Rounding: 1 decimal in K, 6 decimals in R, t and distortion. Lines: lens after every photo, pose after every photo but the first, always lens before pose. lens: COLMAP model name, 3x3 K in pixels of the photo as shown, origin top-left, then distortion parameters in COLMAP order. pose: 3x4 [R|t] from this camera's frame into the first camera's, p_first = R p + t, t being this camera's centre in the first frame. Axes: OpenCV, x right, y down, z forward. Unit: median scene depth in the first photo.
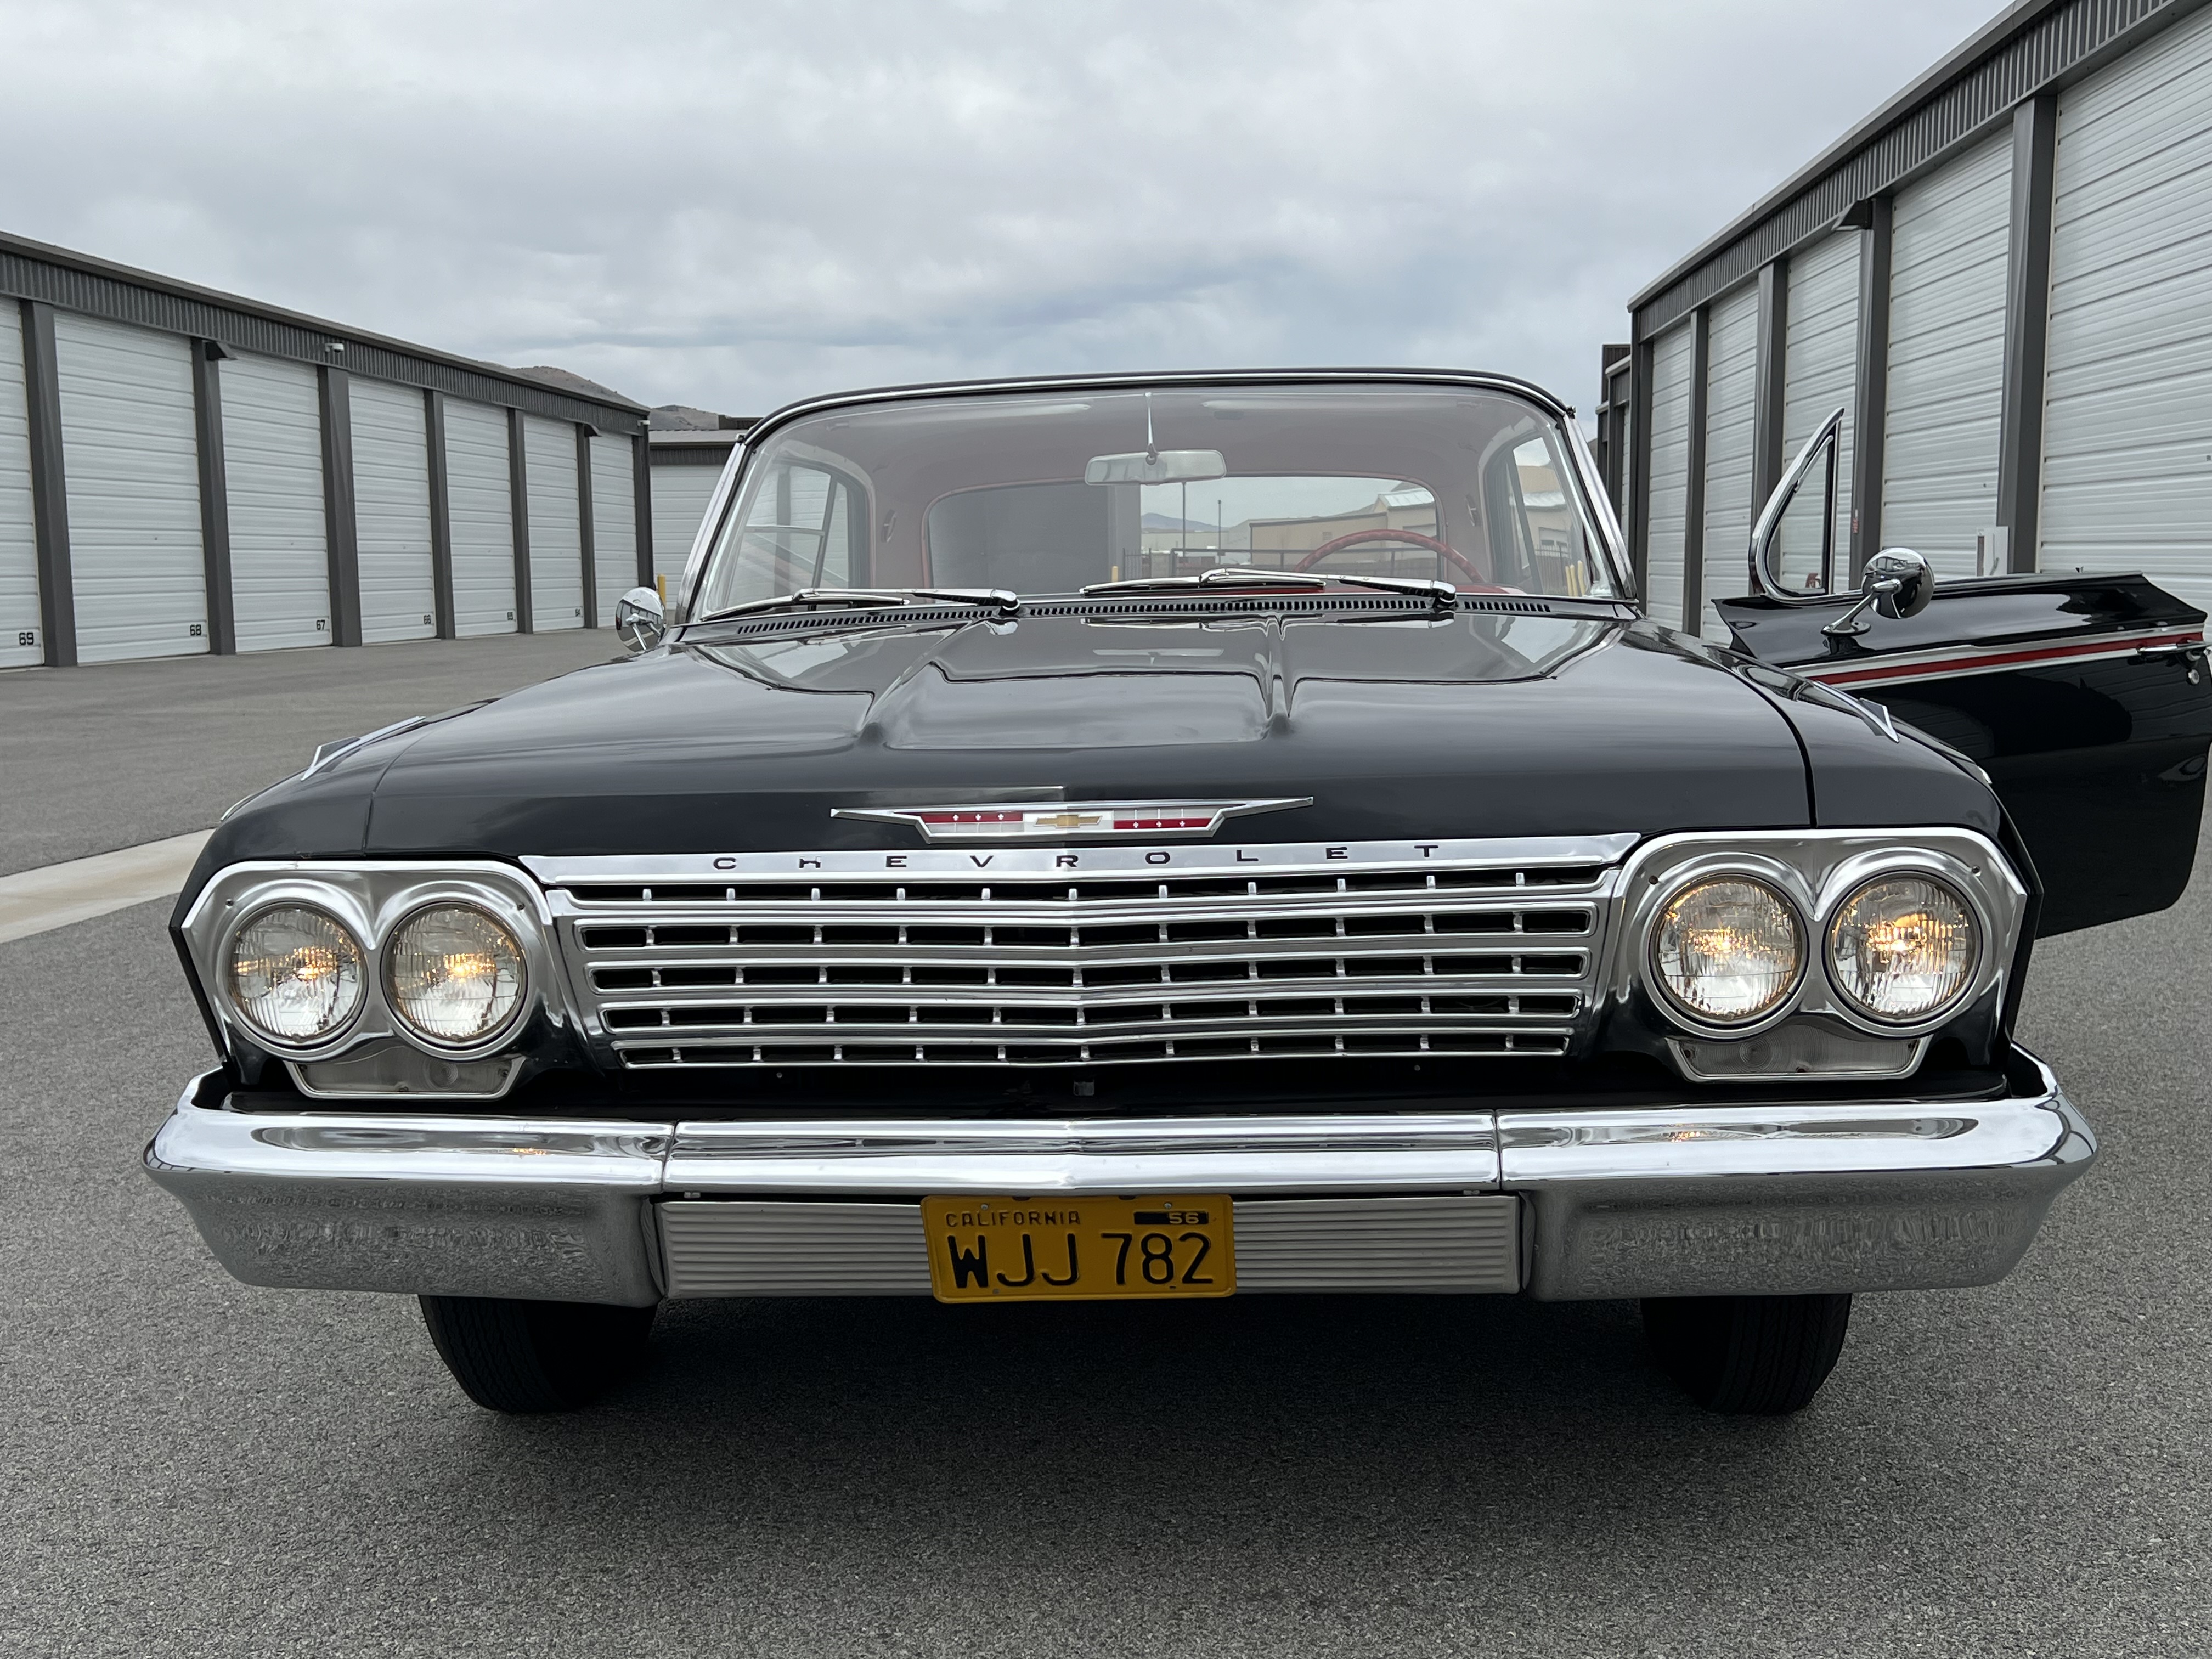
lens RADIAL K [[2408.5, 0, 1106.0], [0, 2408.5, 829.5], [0, 0, 1]] dist [0.148079, -0.340407]
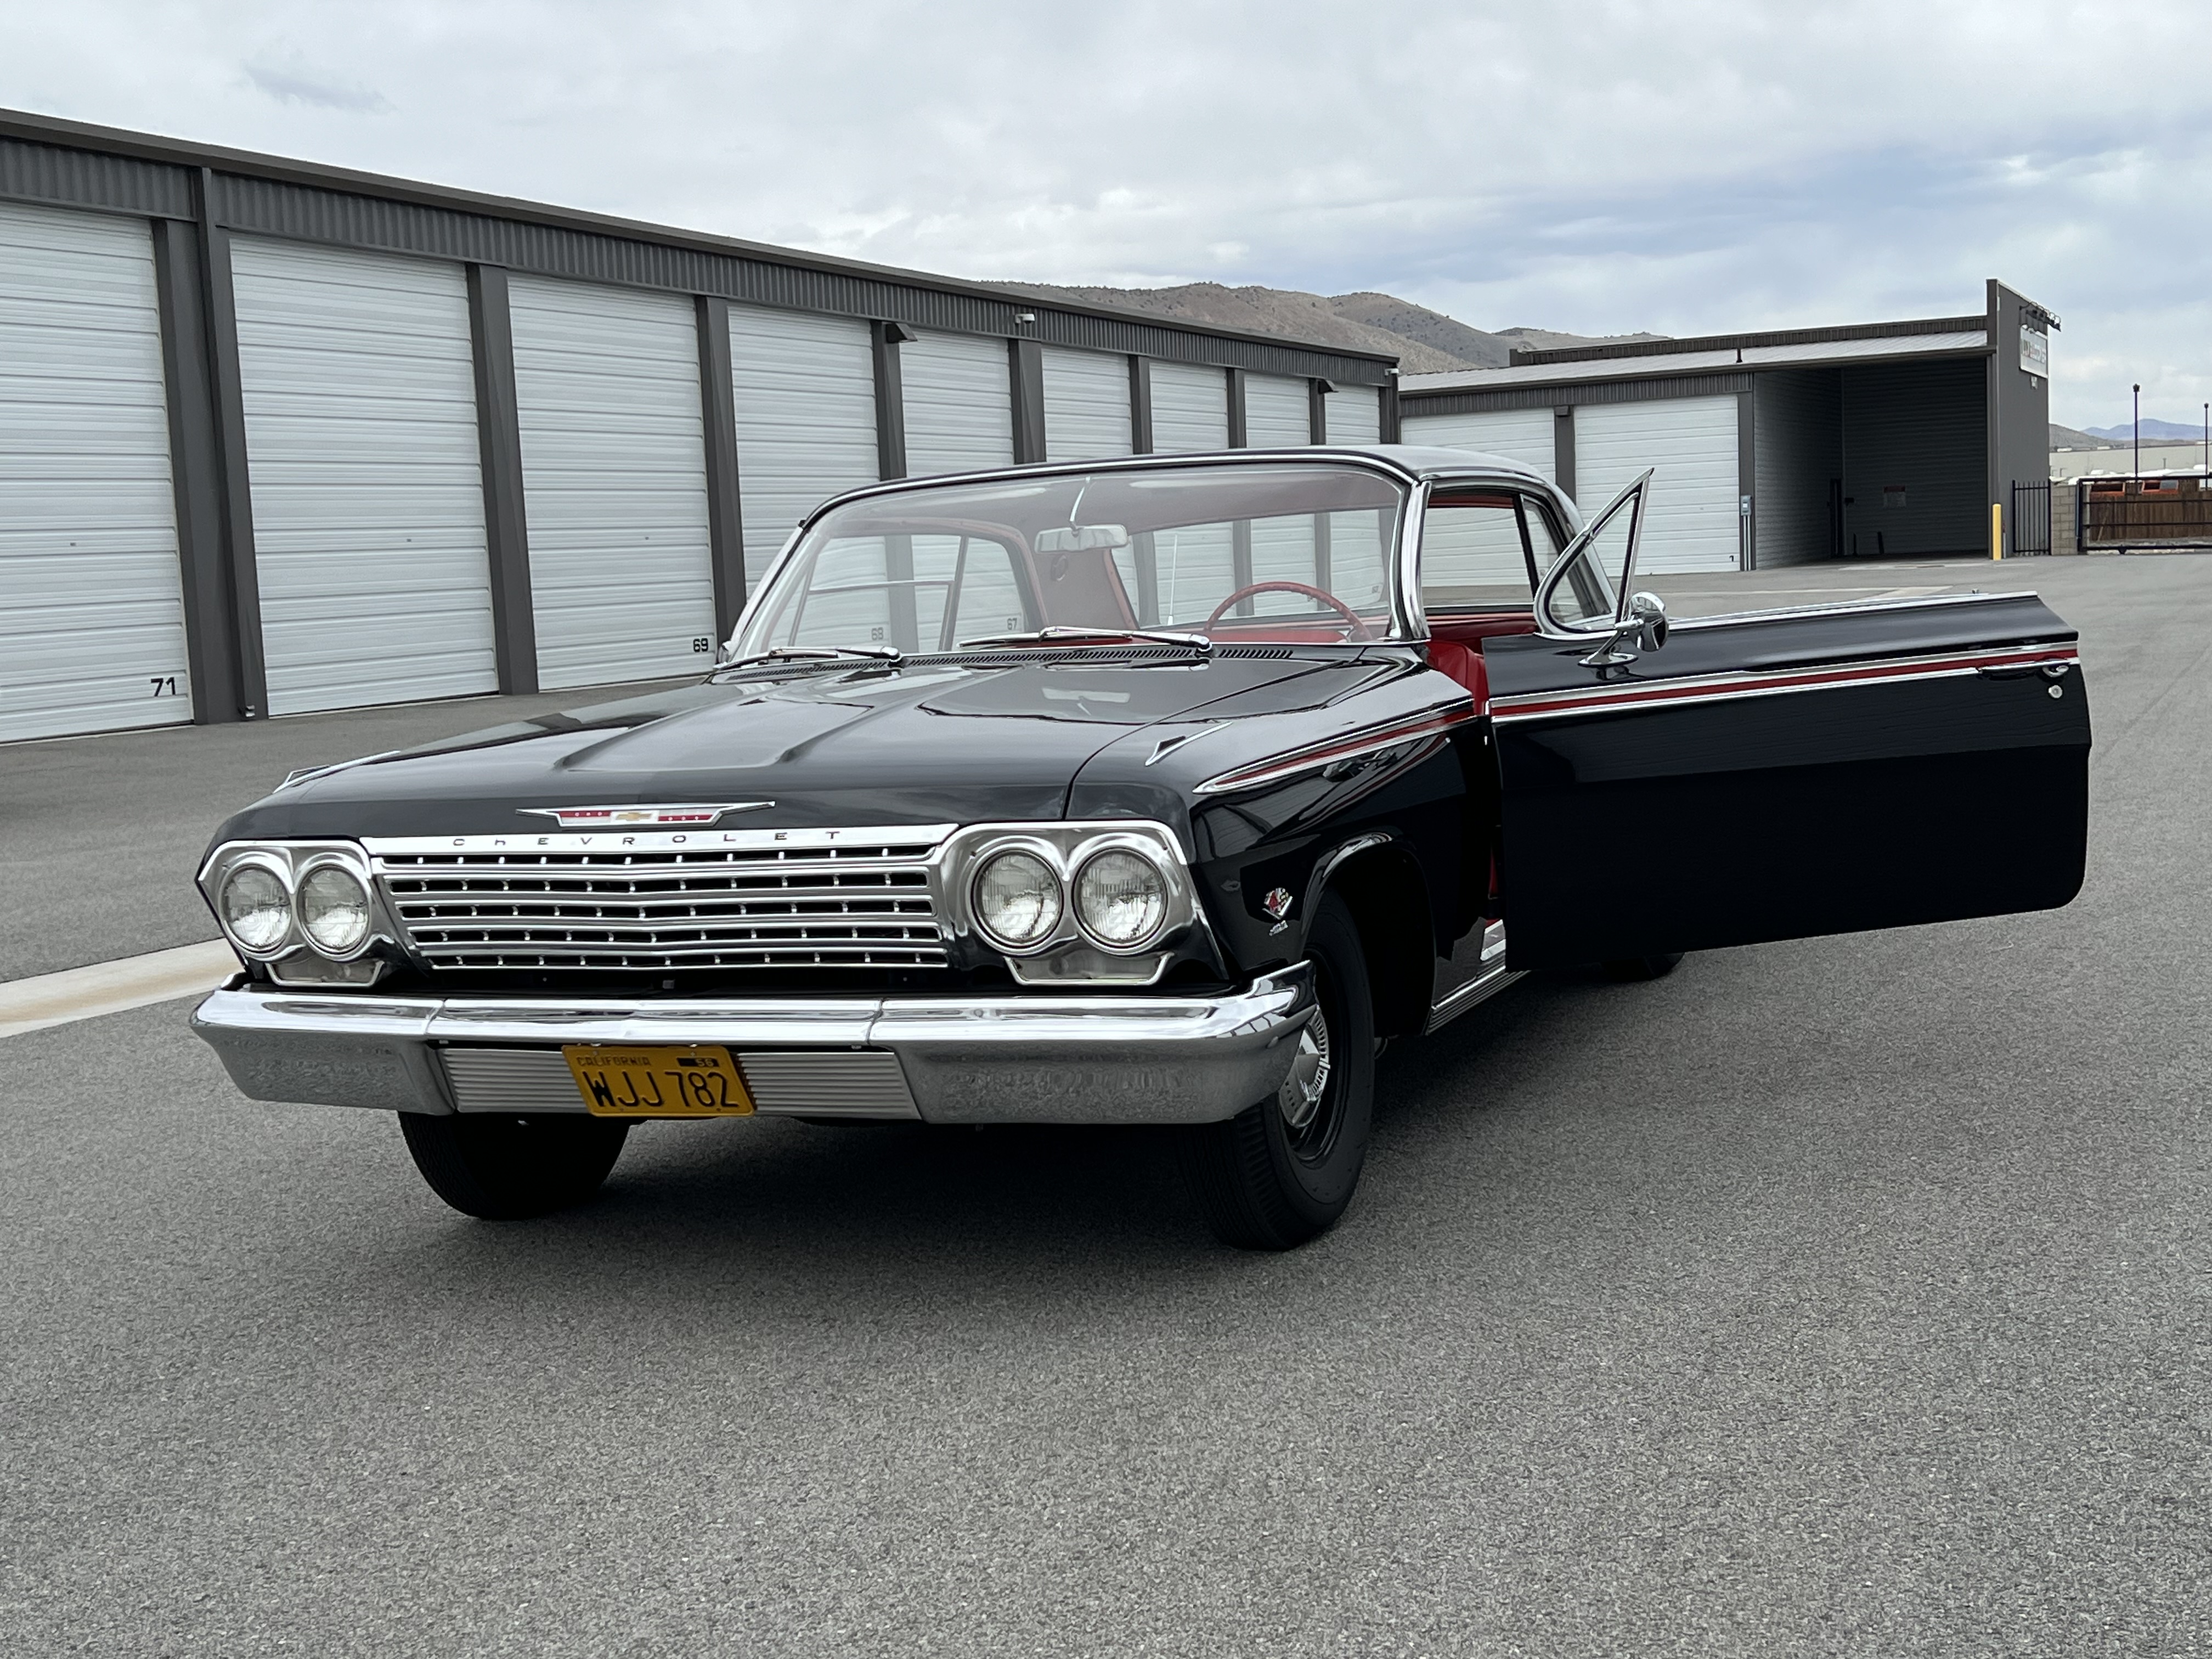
lens RADIAL K [[3210.5, 0, 1106.0], [0, 3210.5, 829.5], [0, 0, 1]] dist [0.160545, -0.023075]
pose [[0.936558, 0.001458, -0.350508, 1.010120], [-0.003953, 0.999972, -0.006403, 0.017475], [0.350489, 0.007383, 0.936538, -0.897828]]
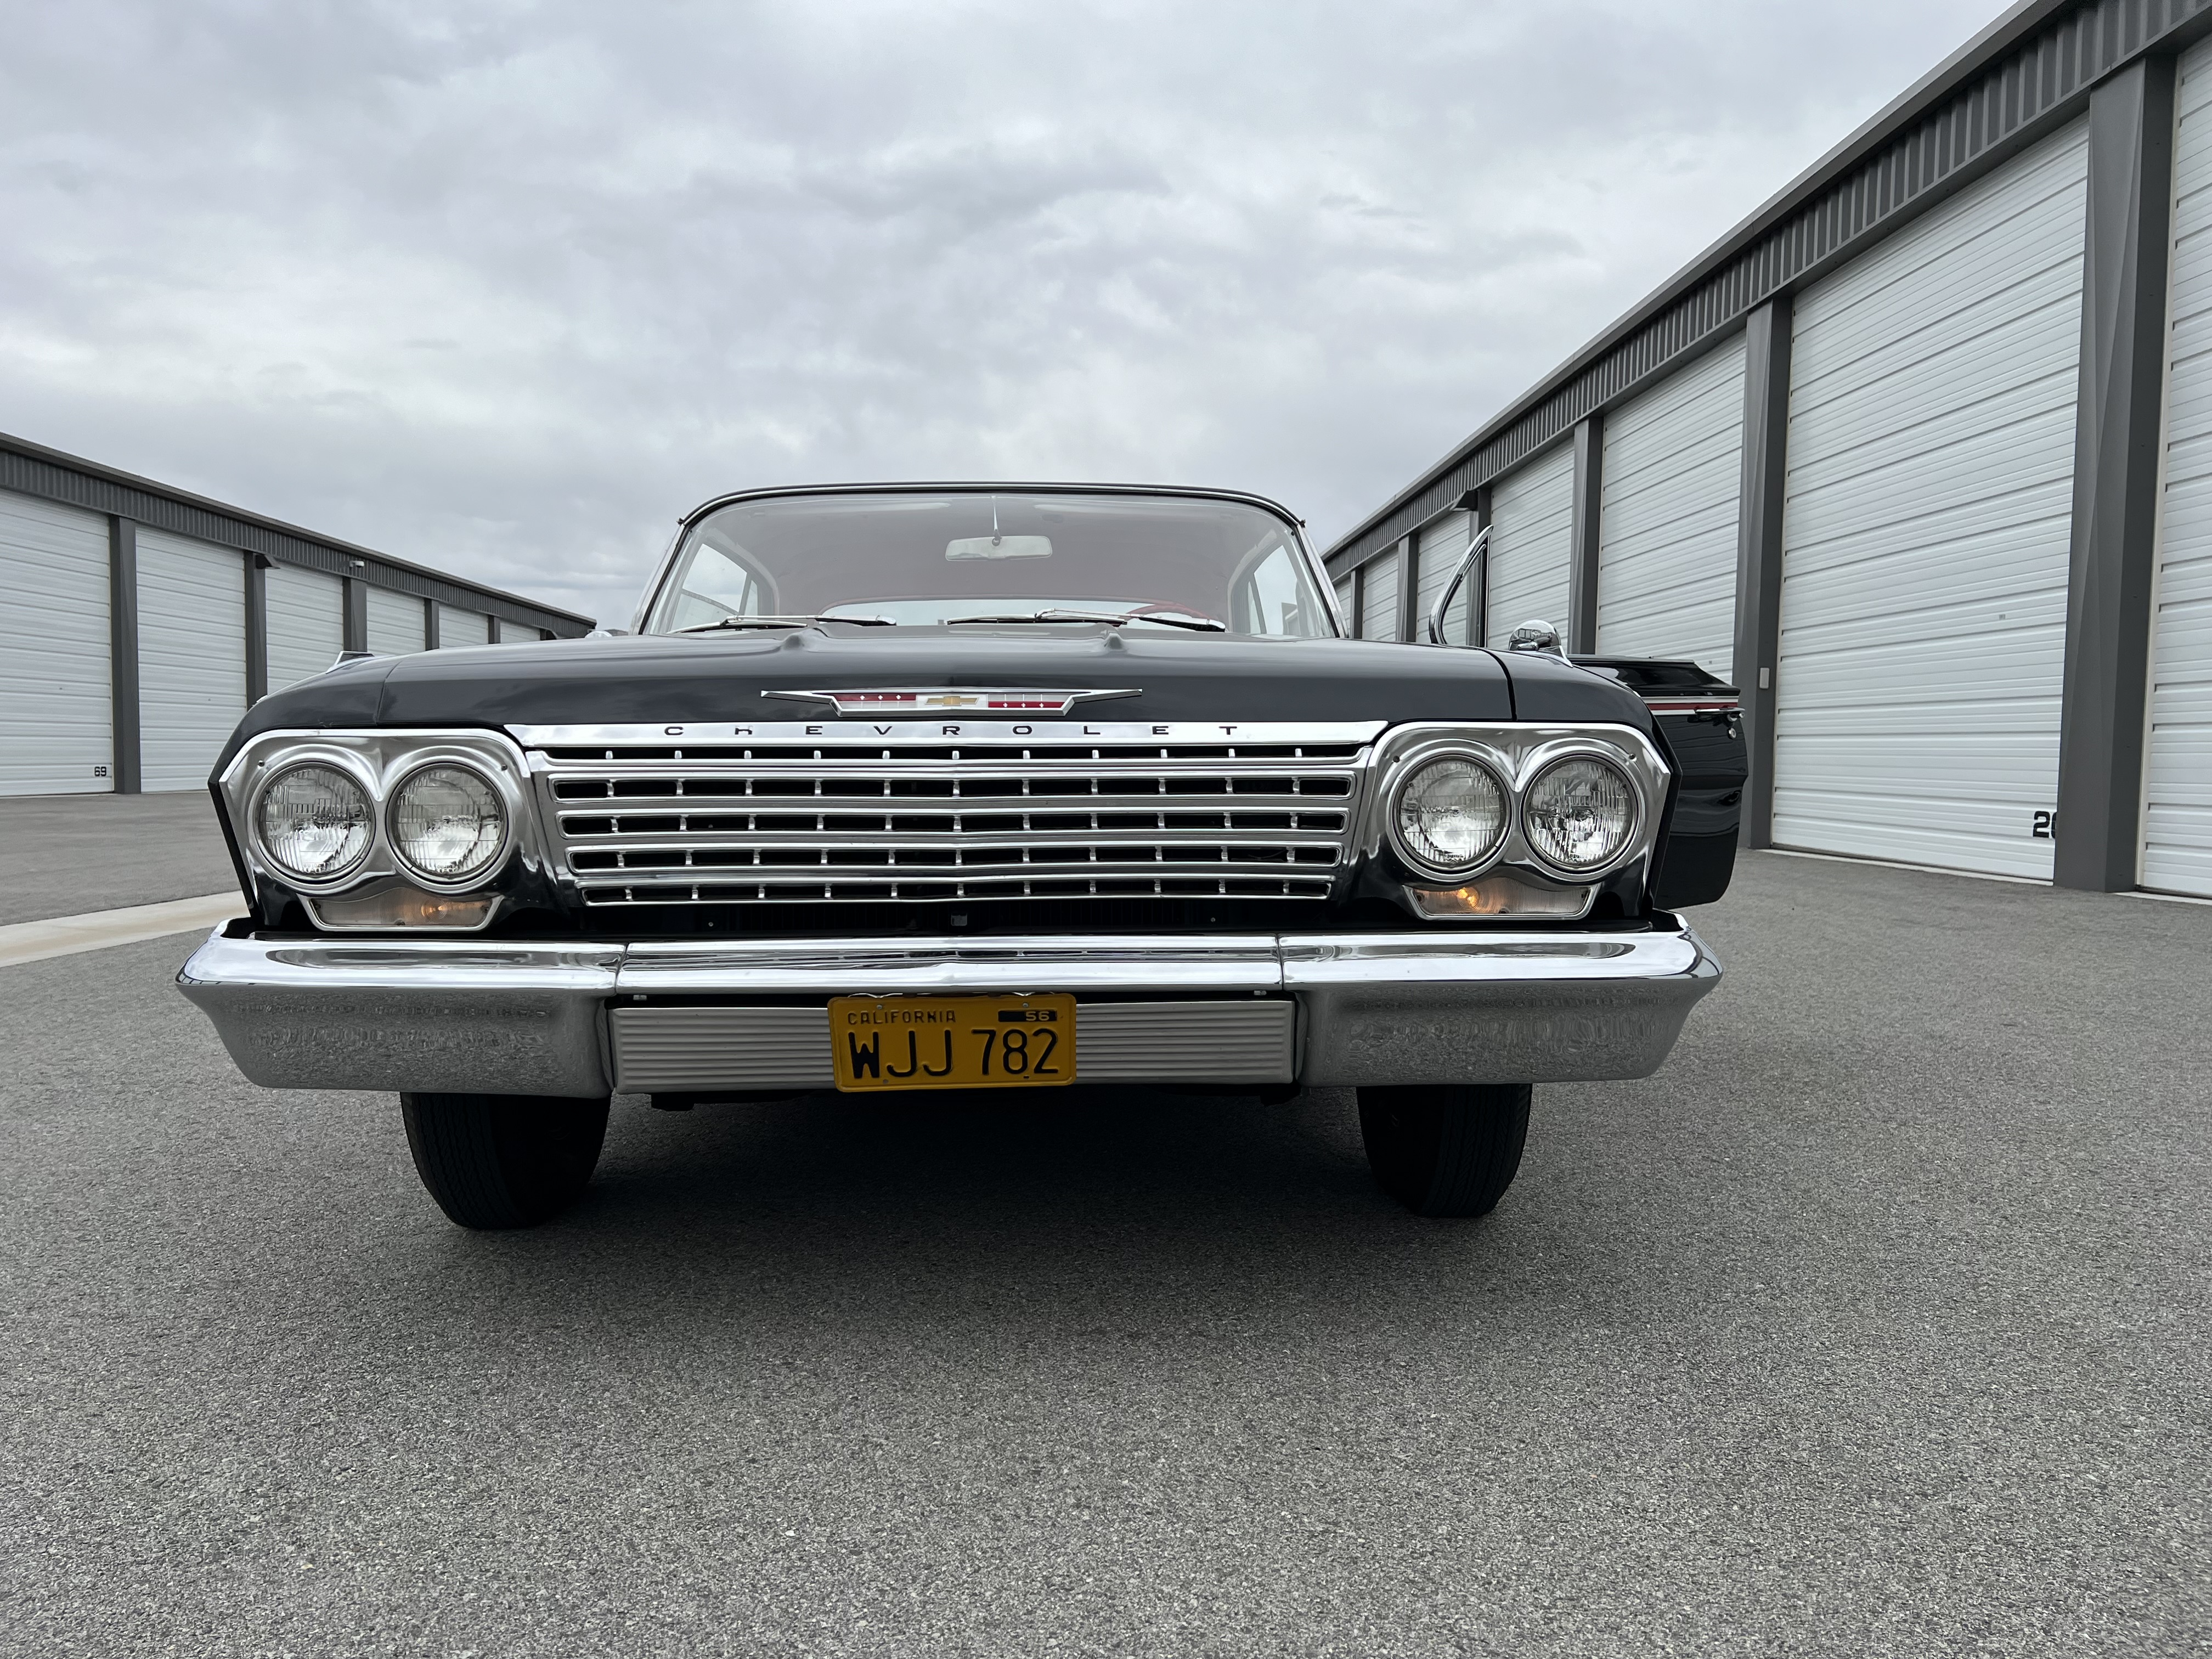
lens RADIAL K [[1743.2, 0, 1106.0], [0, 1743.2, 829.5], [0, 0, 1]] dist [0.103738, -0.149422]
pose [[0.994760, 0.017221, 0.100772, -0.025420], [-0.009485, 0.997006, -0.076746, 0.129627], [-0.101792, 0.075388, 0.991945, 0.076293]]
